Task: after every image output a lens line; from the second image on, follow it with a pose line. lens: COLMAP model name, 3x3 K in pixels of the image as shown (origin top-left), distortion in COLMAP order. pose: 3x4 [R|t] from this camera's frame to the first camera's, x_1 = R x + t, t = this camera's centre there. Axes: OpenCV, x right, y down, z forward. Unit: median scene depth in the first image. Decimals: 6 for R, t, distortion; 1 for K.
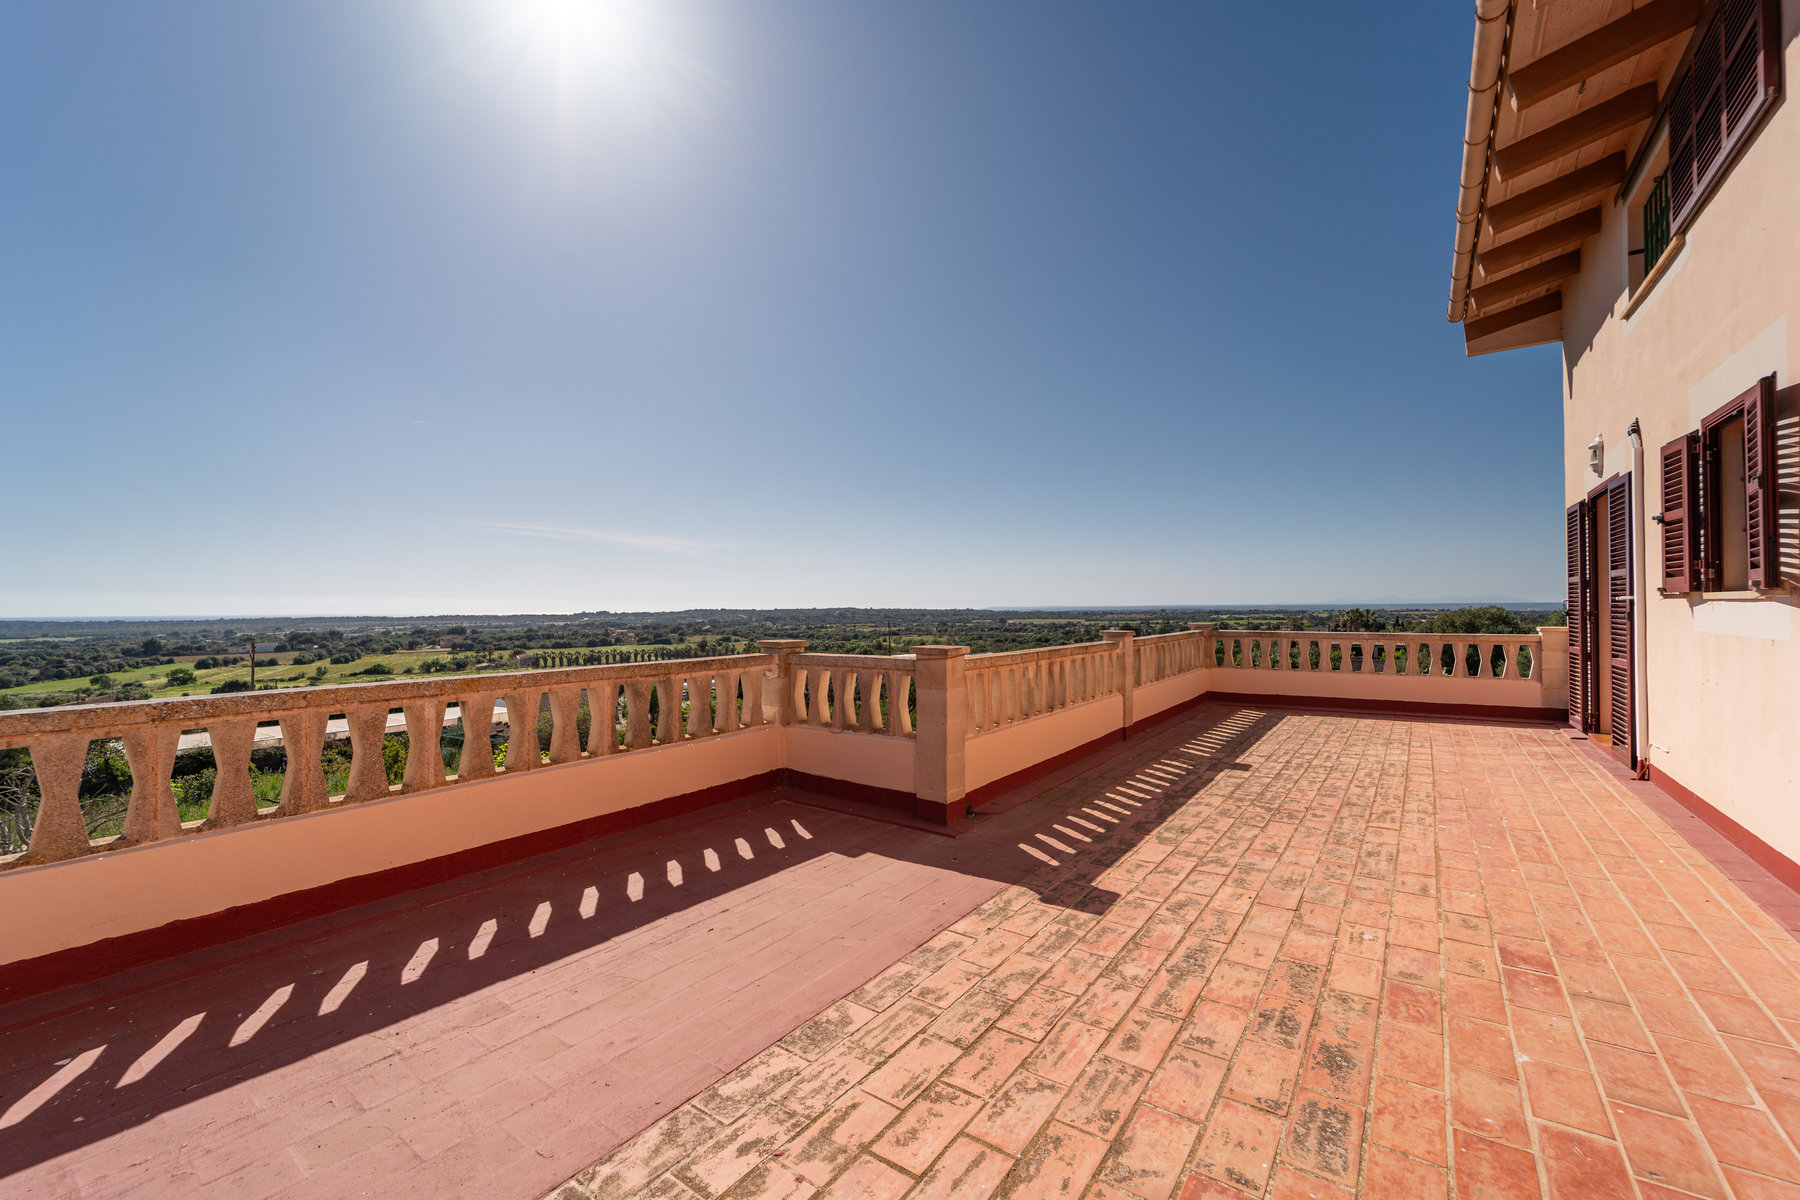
lens RADIAL K [[747.1, 0, 896.1], [0, 747.1, 597.4], [0, 0, 1]] dist [0.002026, -0.000334]
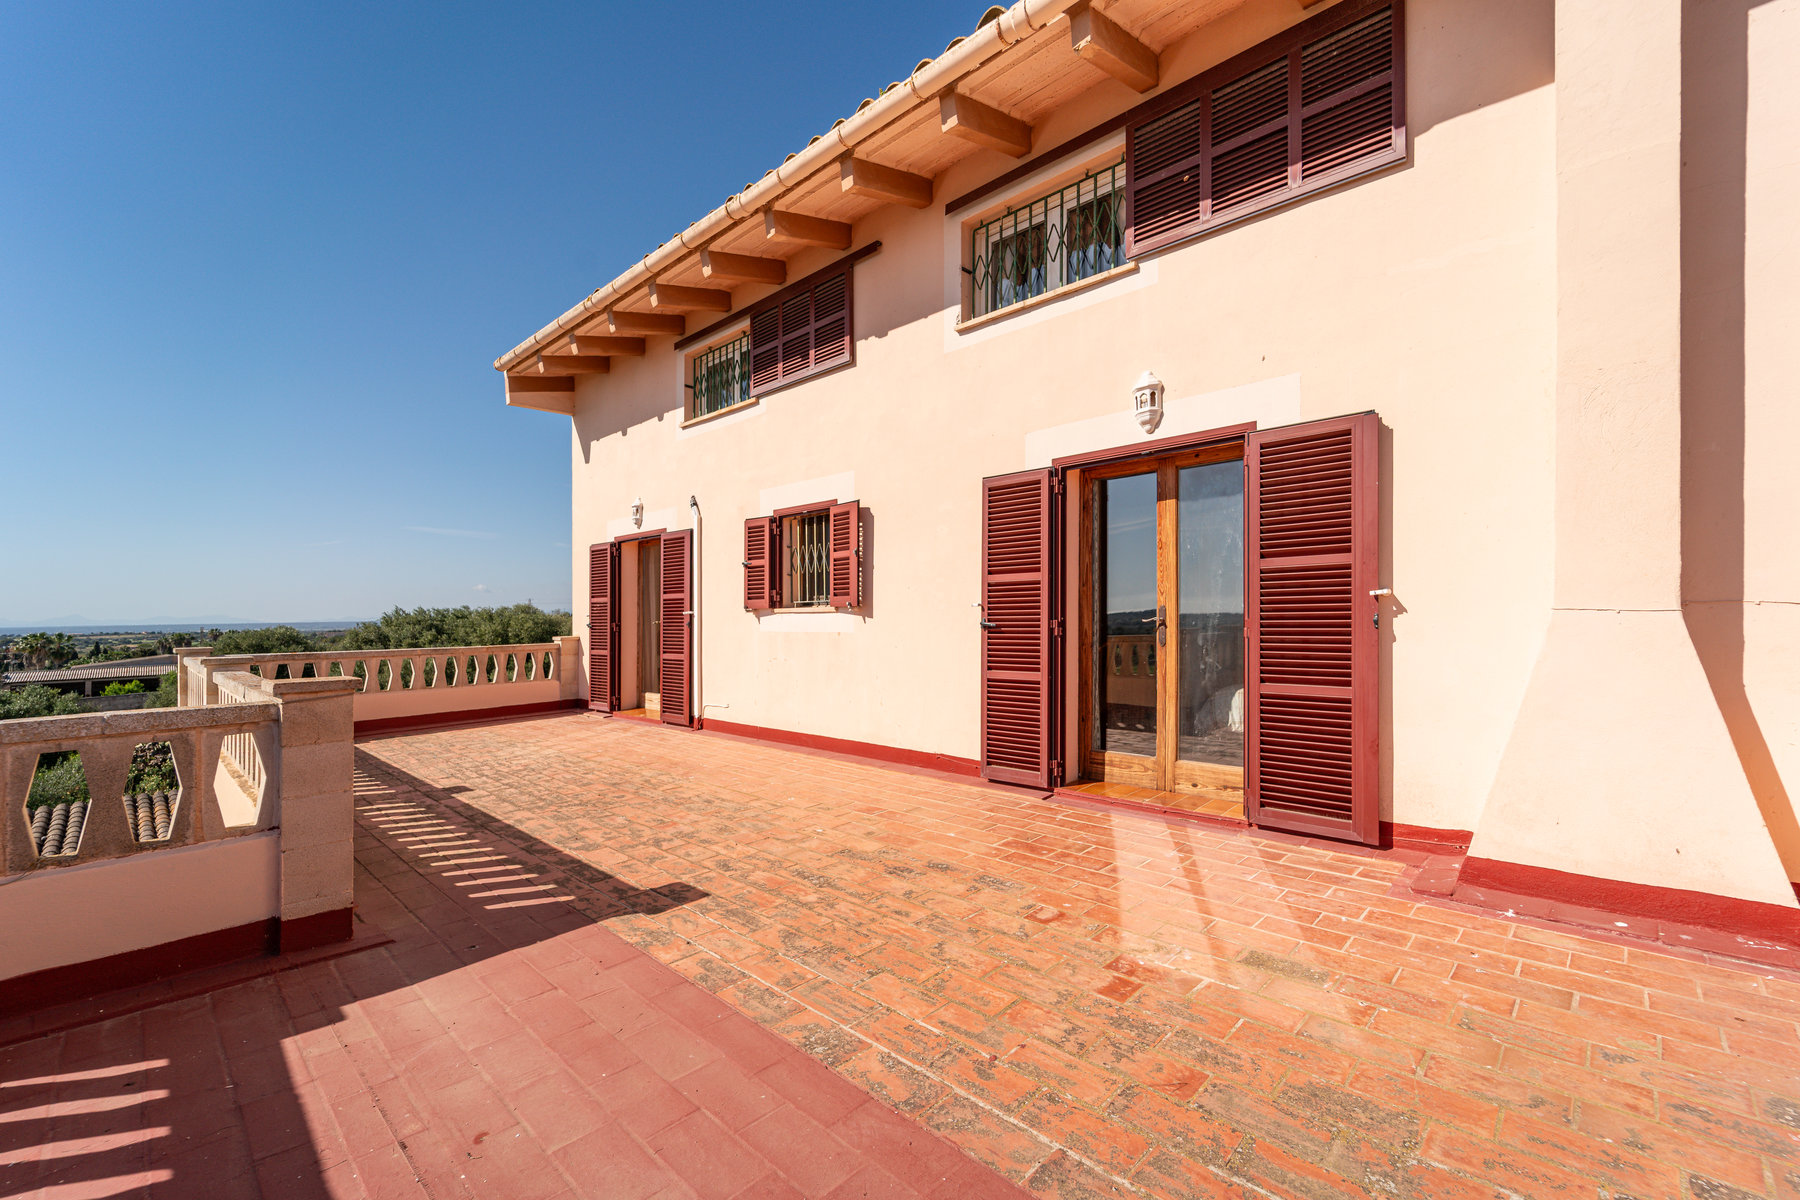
lens RADIAL K [[747.1, 0, 940.3], [0, 747.1, 612.1], [0, 0, 1]] dist [0.002026, -0.000334]
pose [[0.095089, 0.005907, 0.995451, -0.637800], [0.001855, 0.999980, -0.006111, 0.013370], [-0.995467, 0.002428, 0.095076, 0.448553]]
